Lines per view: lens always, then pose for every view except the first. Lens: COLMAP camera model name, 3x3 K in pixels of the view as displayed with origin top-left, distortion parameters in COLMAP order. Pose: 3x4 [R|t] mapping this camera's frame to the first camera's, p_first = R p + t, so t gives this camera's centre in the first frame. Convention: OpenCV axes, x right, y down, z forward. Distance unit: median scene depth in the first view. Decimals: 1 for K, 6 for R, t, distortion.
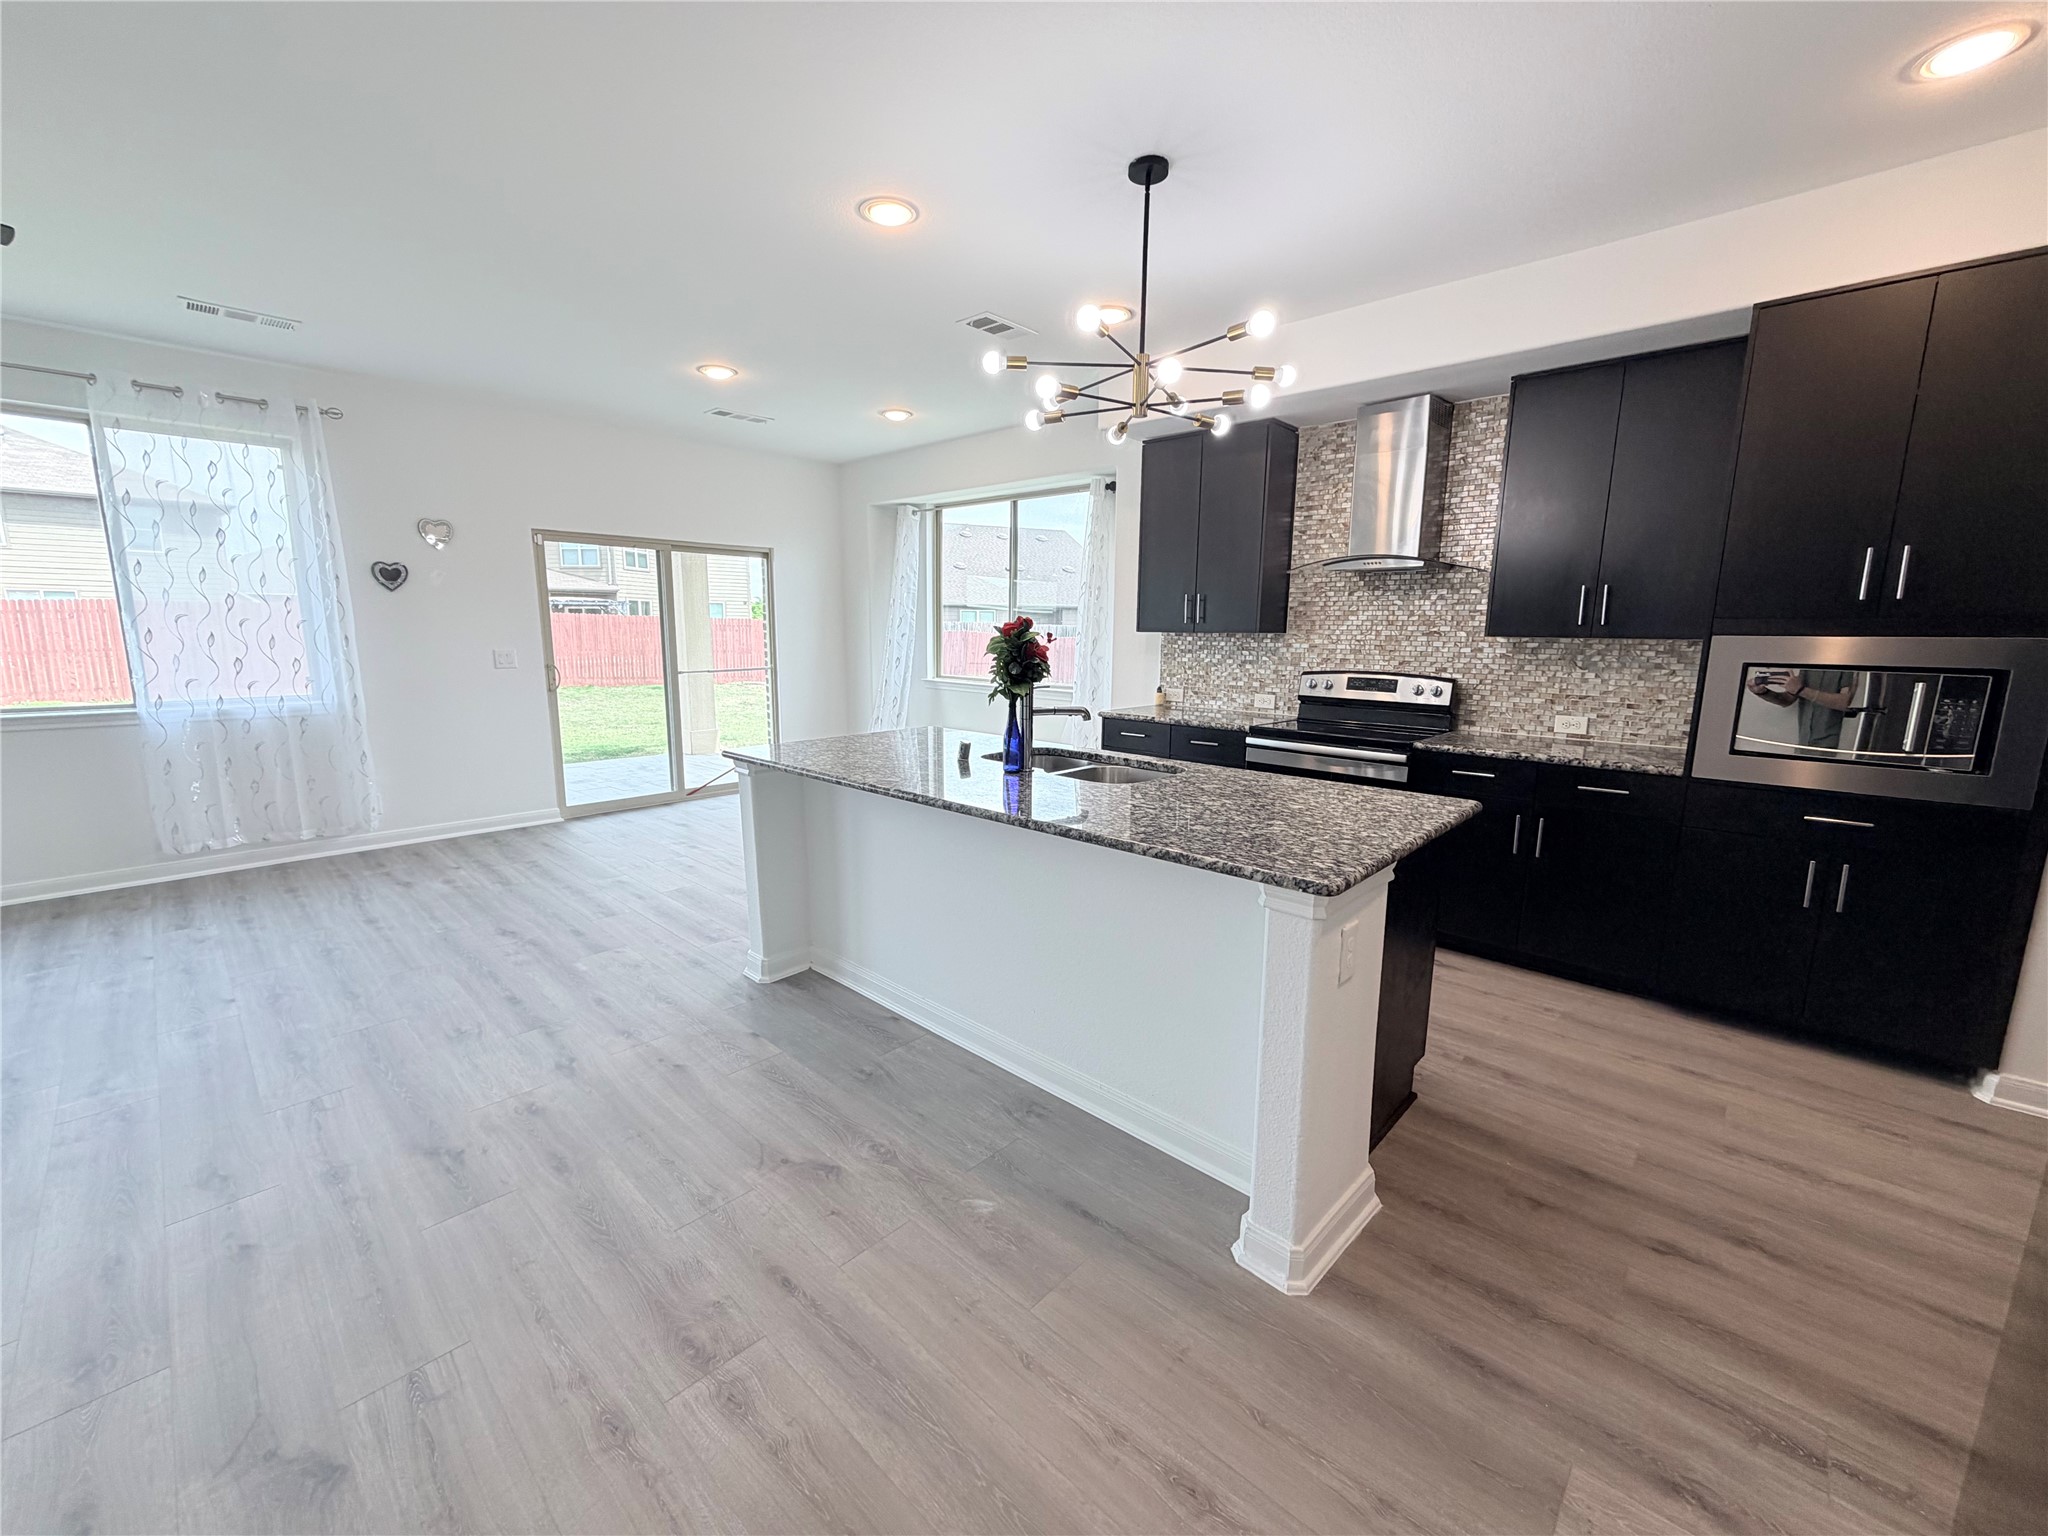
lens RADIAL K [[817.3, 0, 1018.1], [0, 817.3, 765.3], [0, 0, 1]] dist [-0.000644, 0.000696]
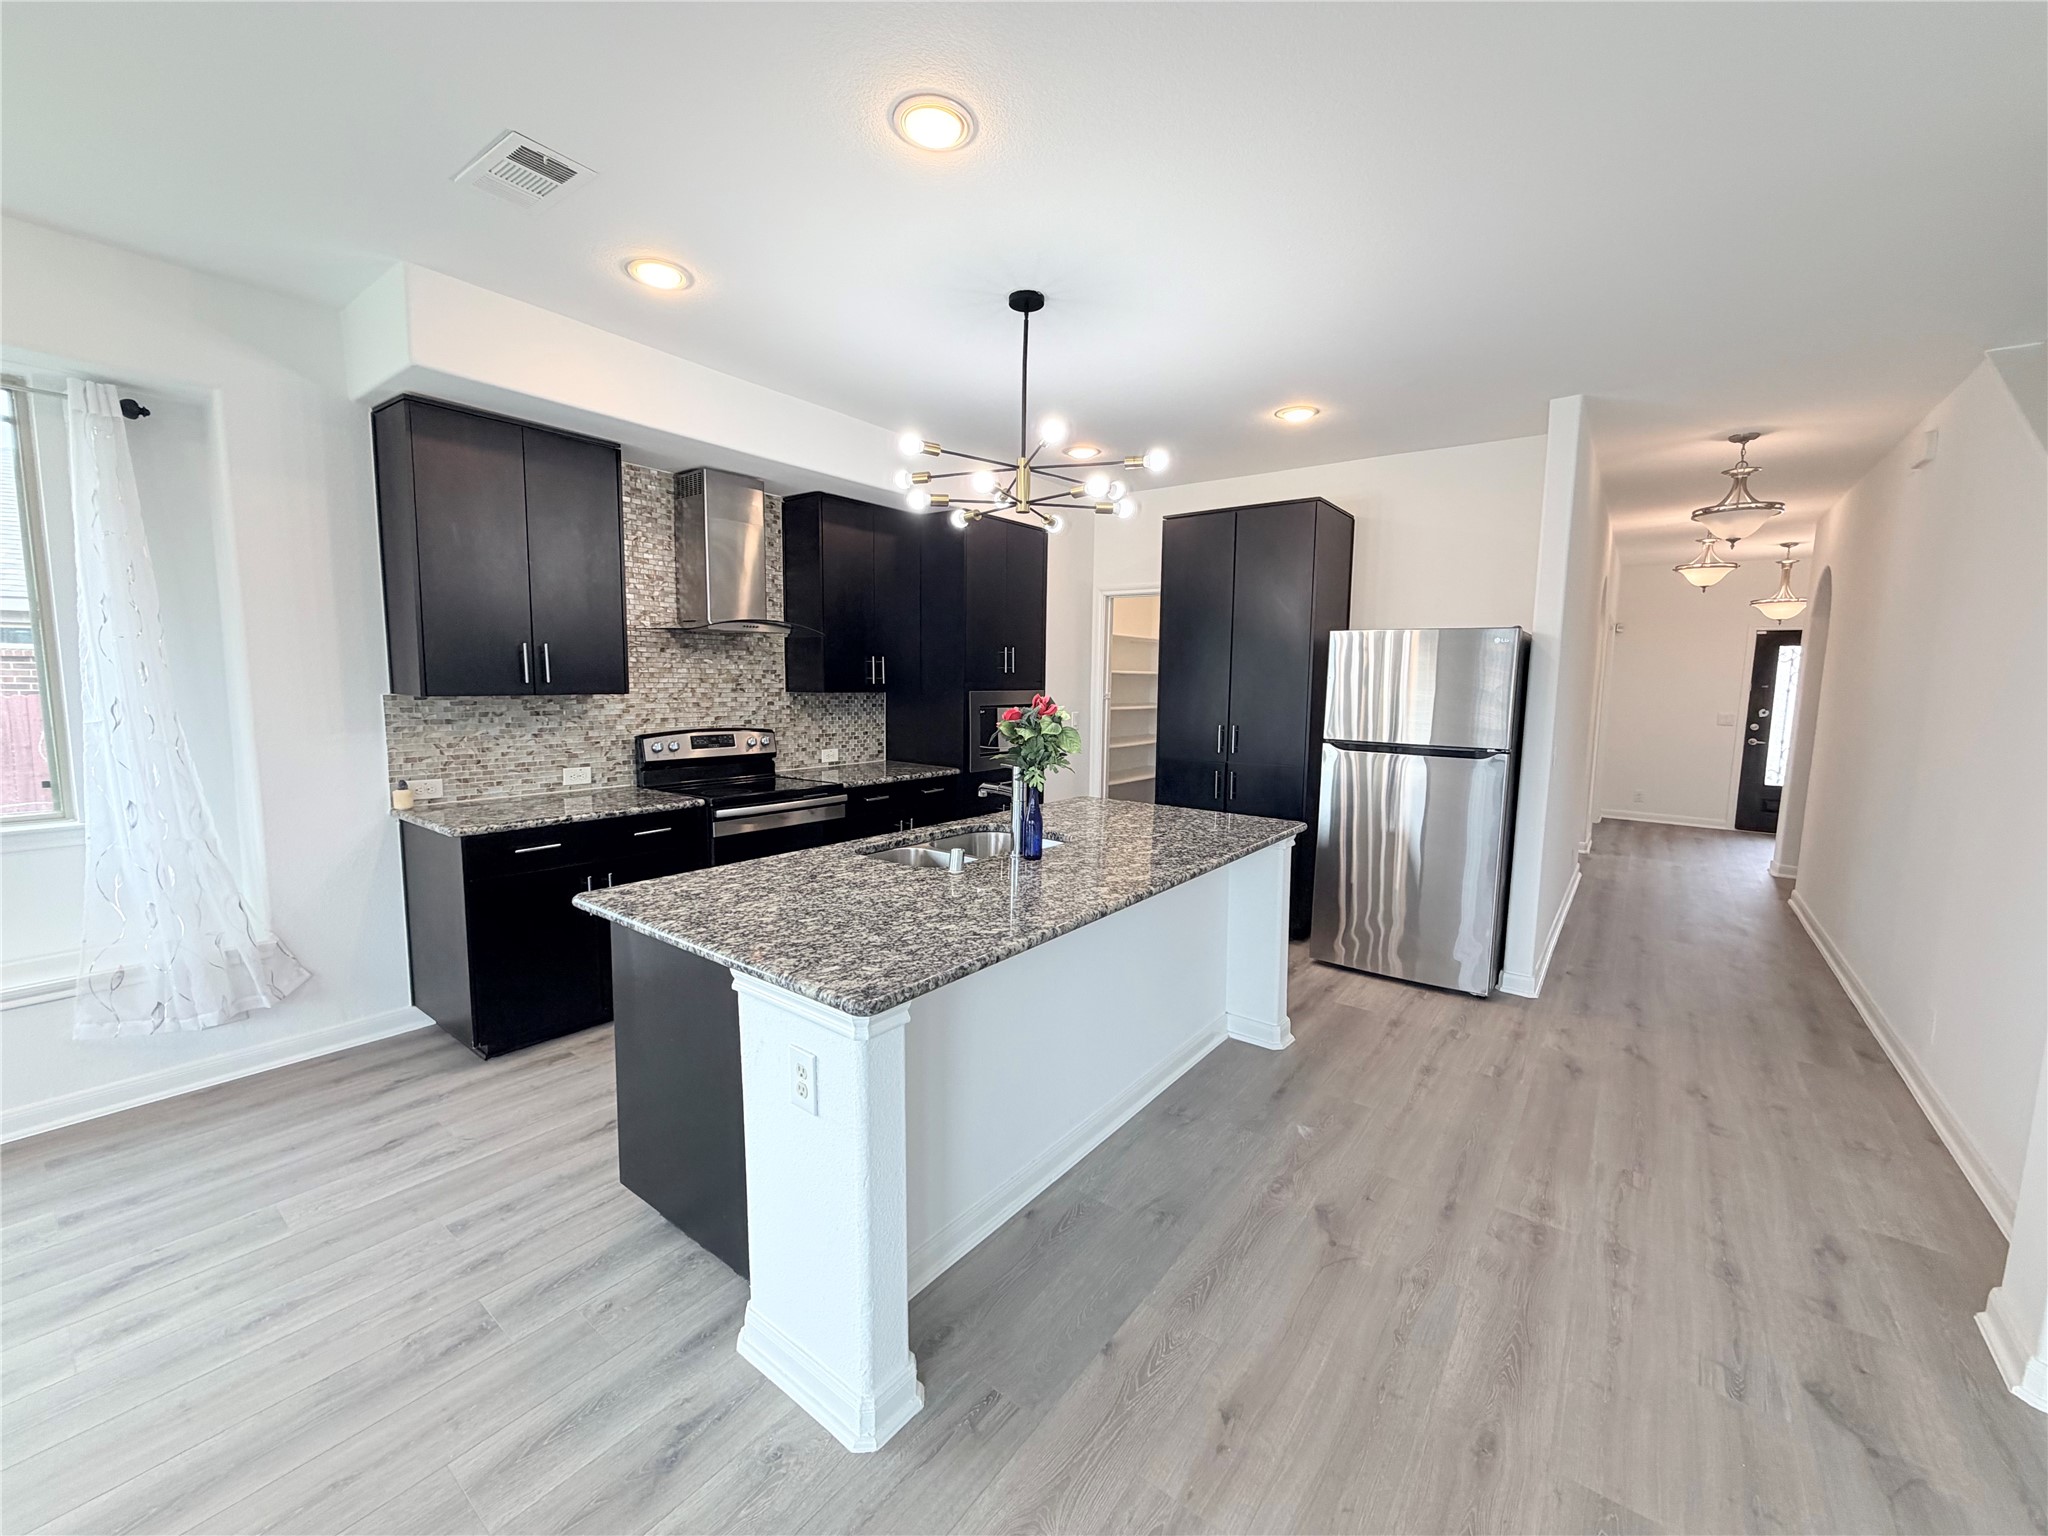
lens RADIAL K [[817.3, 0, 1015.1], [0, 817.3, 765.7], [0, 0, 1]] dist [-0.000644, 0.000696]
pose [[-0.096922, -0.120445, 0.987977, -0.701163], [0.148681, 0.979760, 0.134029, -0.171717], [-0.984124, 0.159884, -0.077053, 0.818699]]
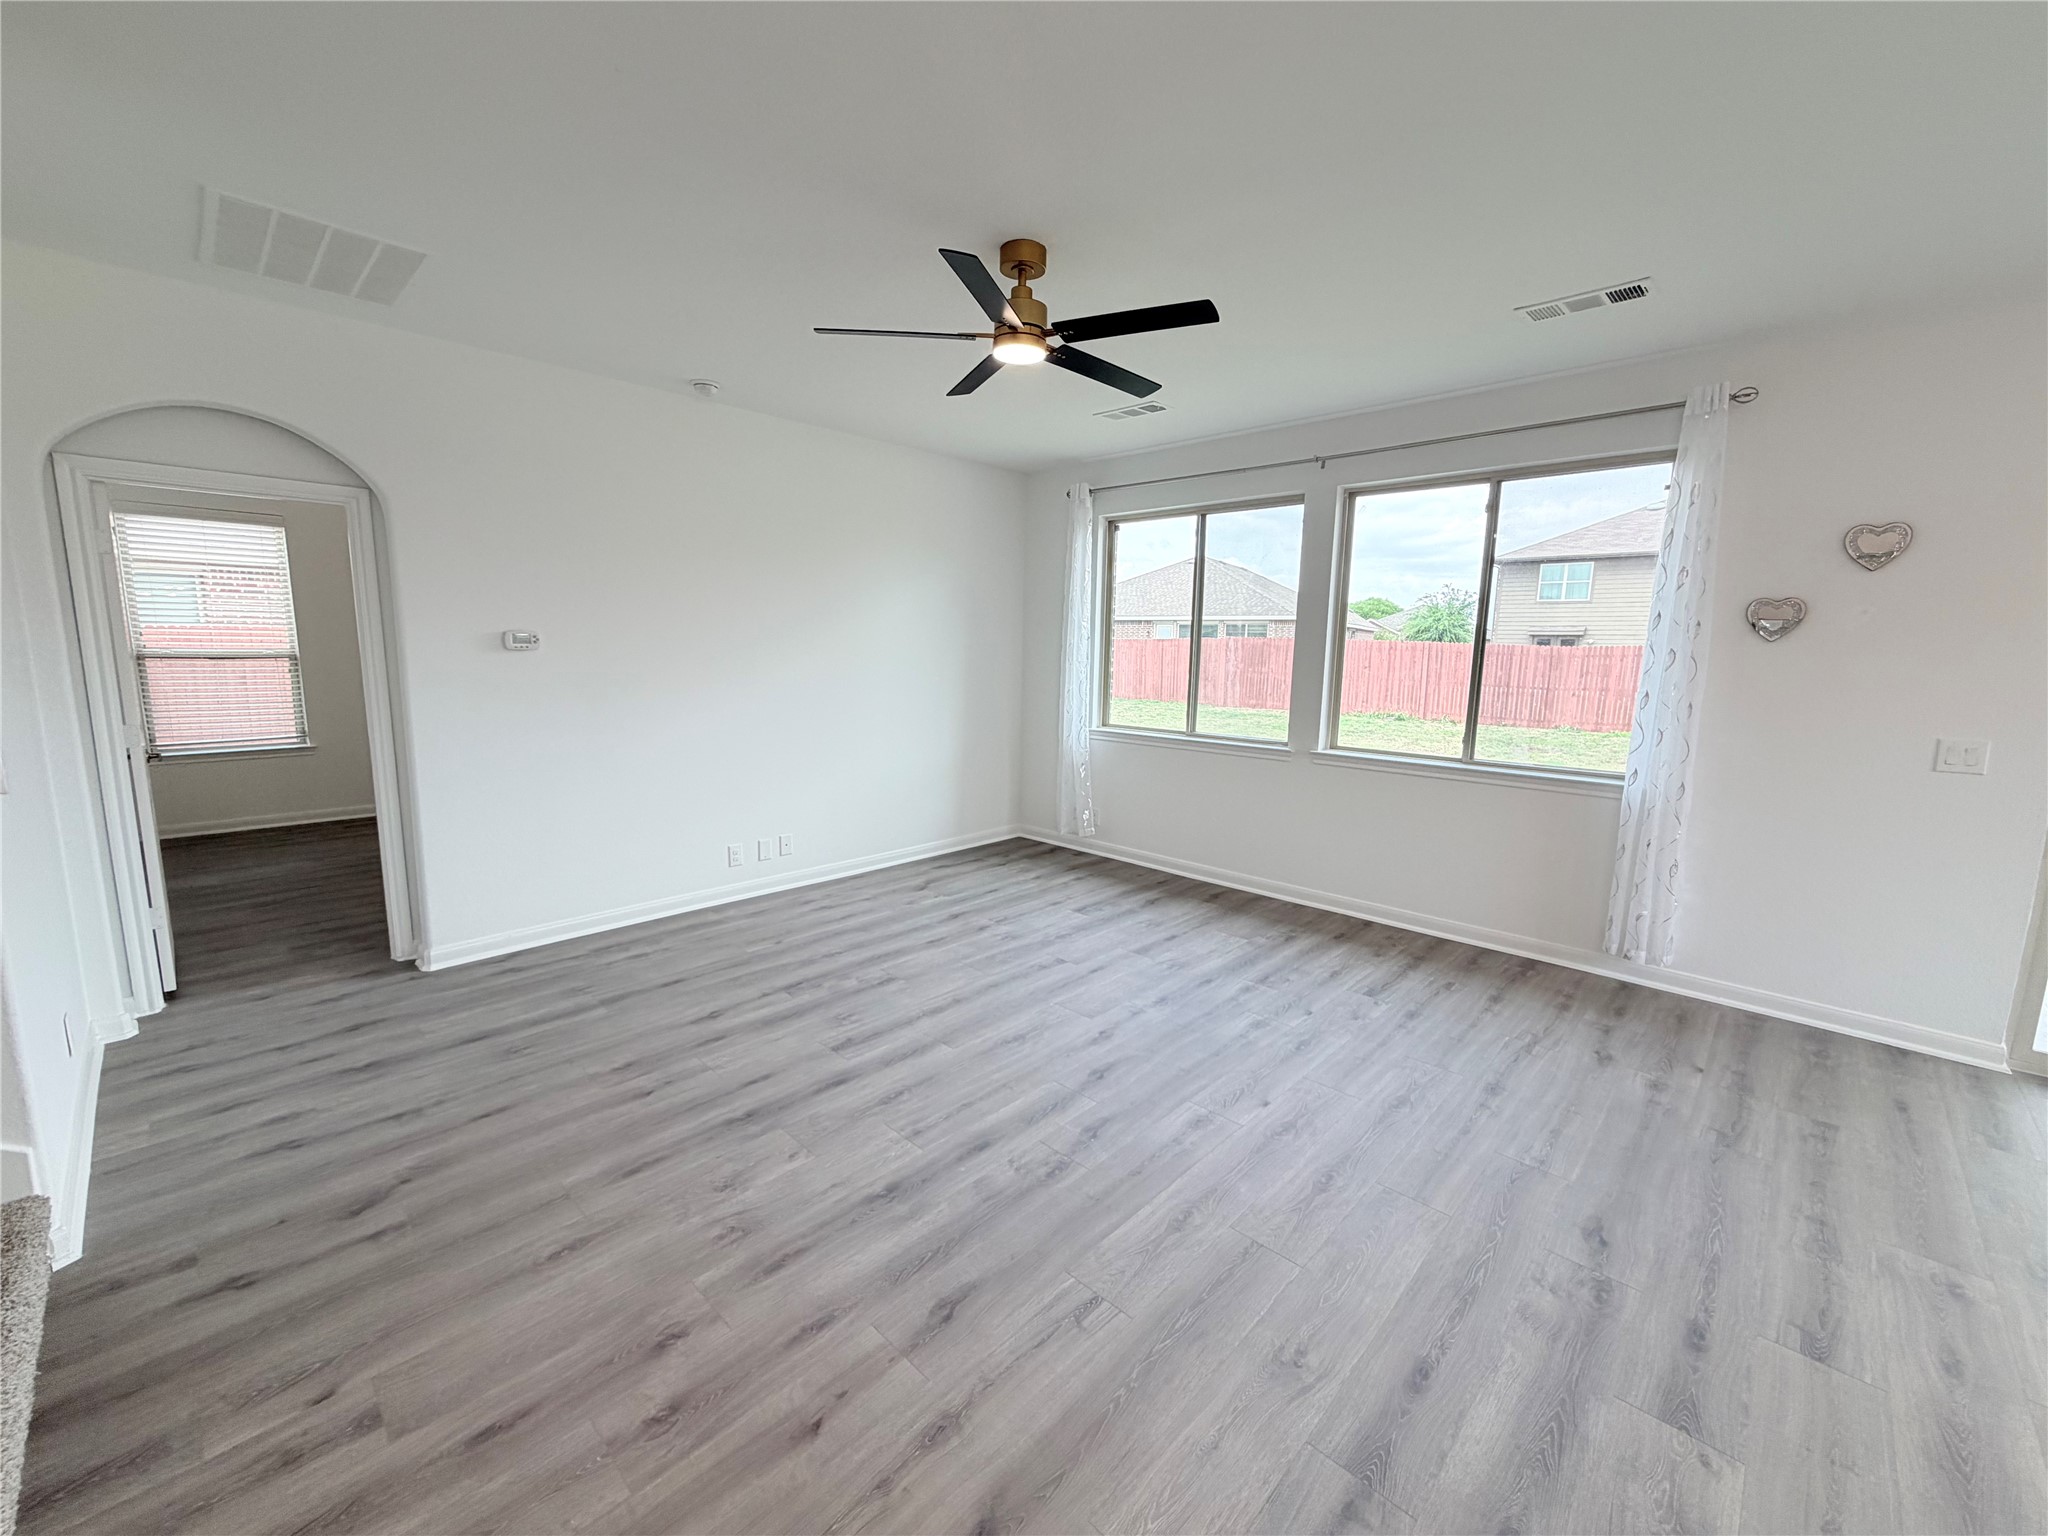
lens RADIAL K [[817.3, 0, 1015.2], [0, 817.3, 767.4], [0, 0, 1]] dist [-0.000644, 0.000696]
pose [[-0.015482, 0.139563, -0.990092, -0.097698], [-0.182815, 0.973124, 0.140029, -0.126152], [0.983025, 0.183172, 0.010448, 0.546760]]
